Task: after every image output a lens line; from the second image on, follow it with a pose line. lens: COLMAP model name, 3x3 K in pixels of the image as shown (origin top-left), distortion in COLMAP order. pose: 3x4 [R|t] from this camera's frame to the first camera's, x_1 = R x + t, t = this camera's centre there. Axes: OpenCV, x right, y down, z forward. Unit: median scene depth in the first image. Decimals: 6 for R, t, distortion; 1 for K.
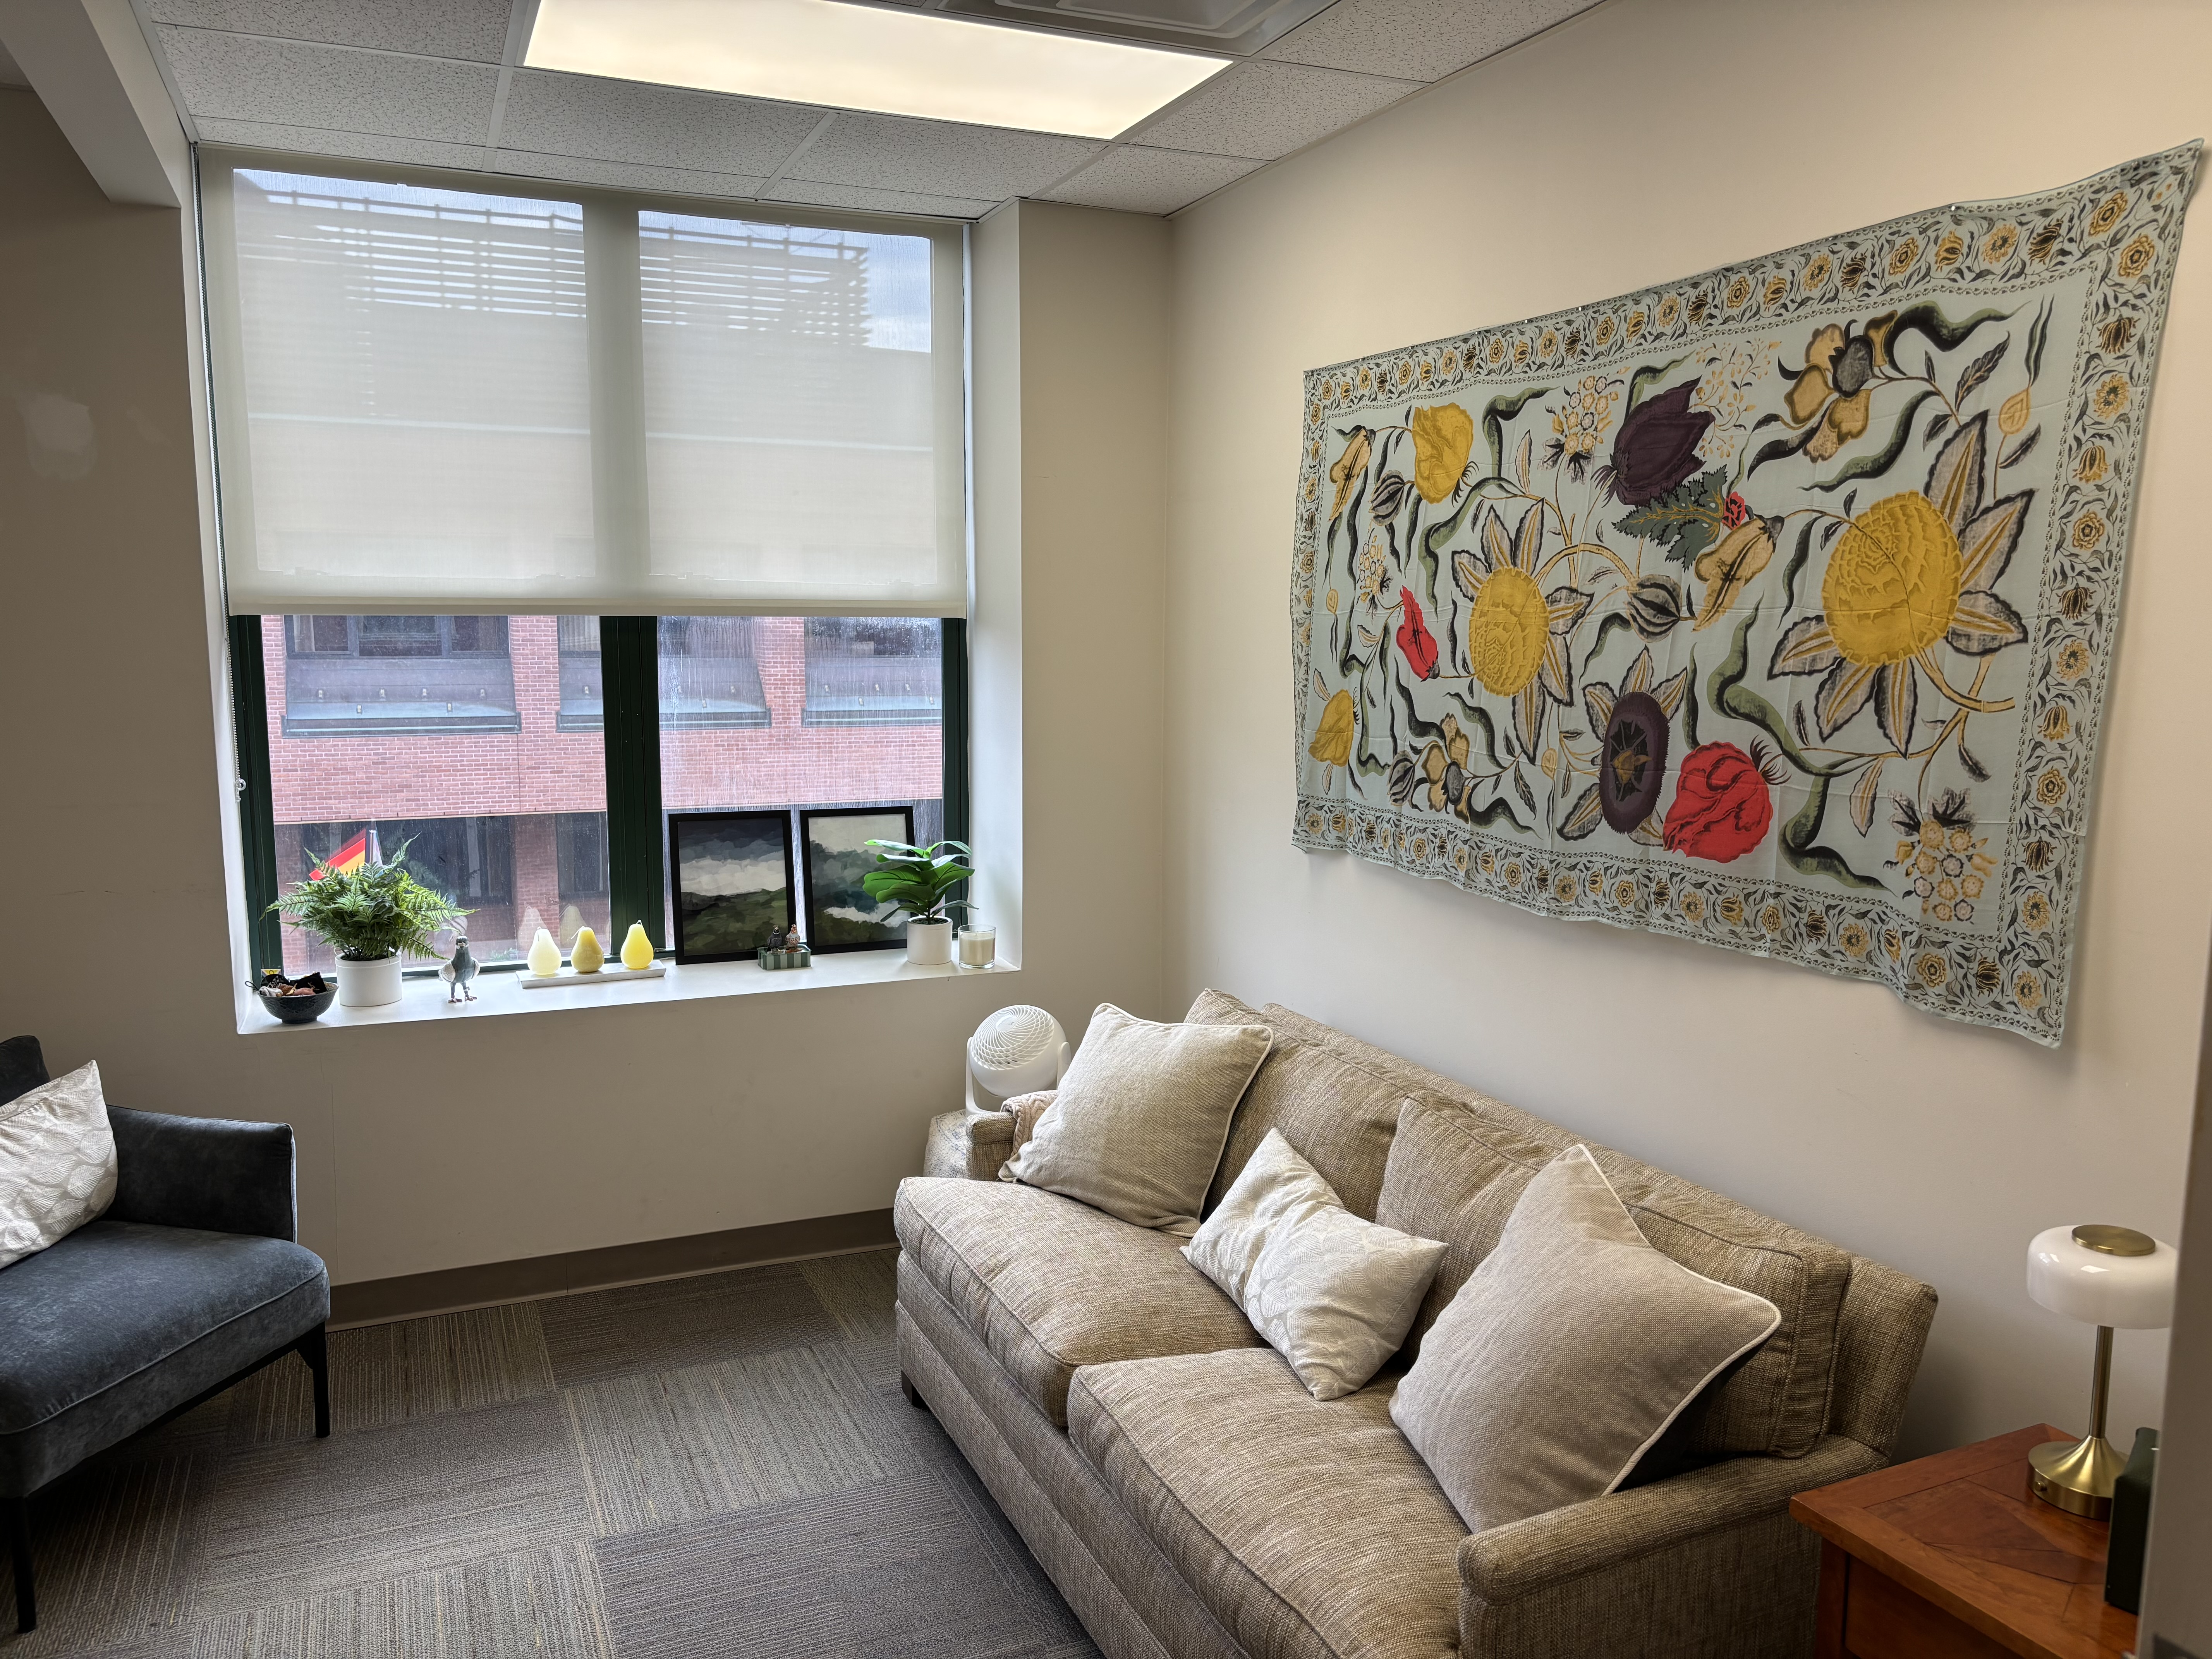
lens RADIAL K [[1657.5, 0, 1111.5], [0, 1657.5, 830.6], [0, 0, 1]] dist [0.023077, -0.001633]
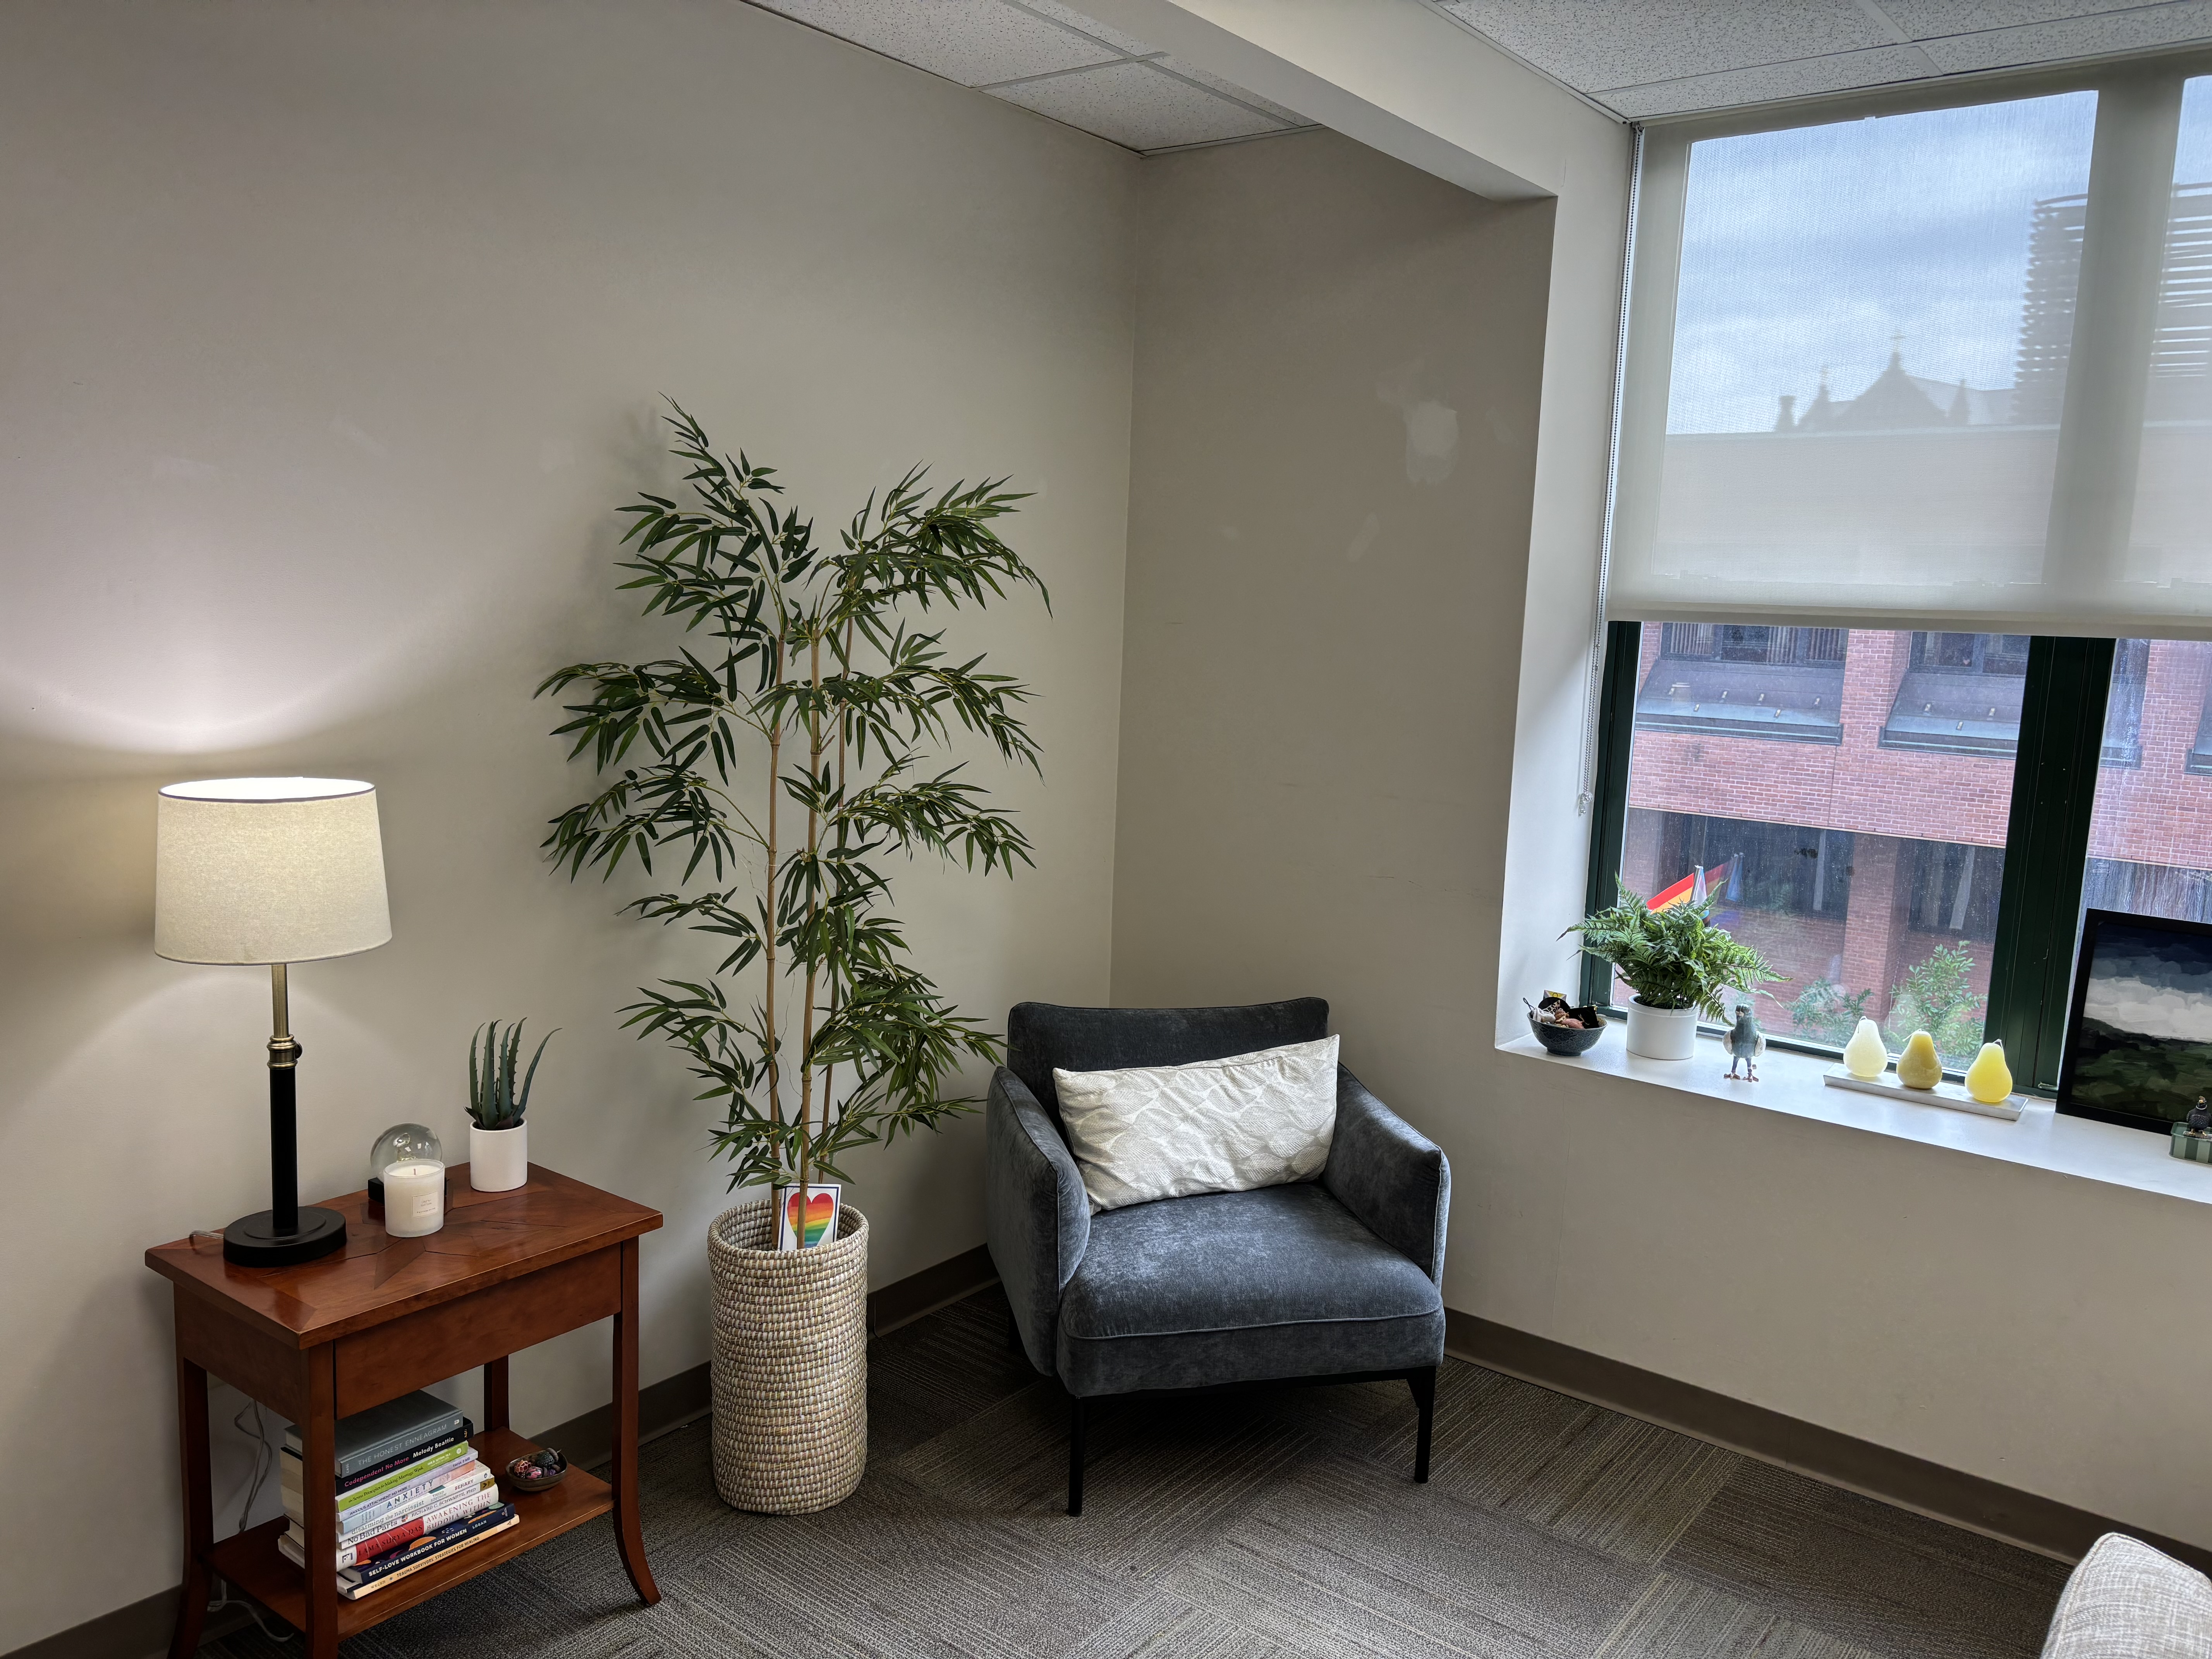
lens RADIAL K [[1657.5, 0, 1108.9], [0, 1657.5, 832.5], [0, 0, 1]] dist [0.023077, -0.001633]
pose [[0.492082, 0.138272, -0.859498, 0.188682], [-0.150745, 0.985925, 0.072306, -0.039316], [0.857398, 0.093985, 0.505999, 0.317536]]
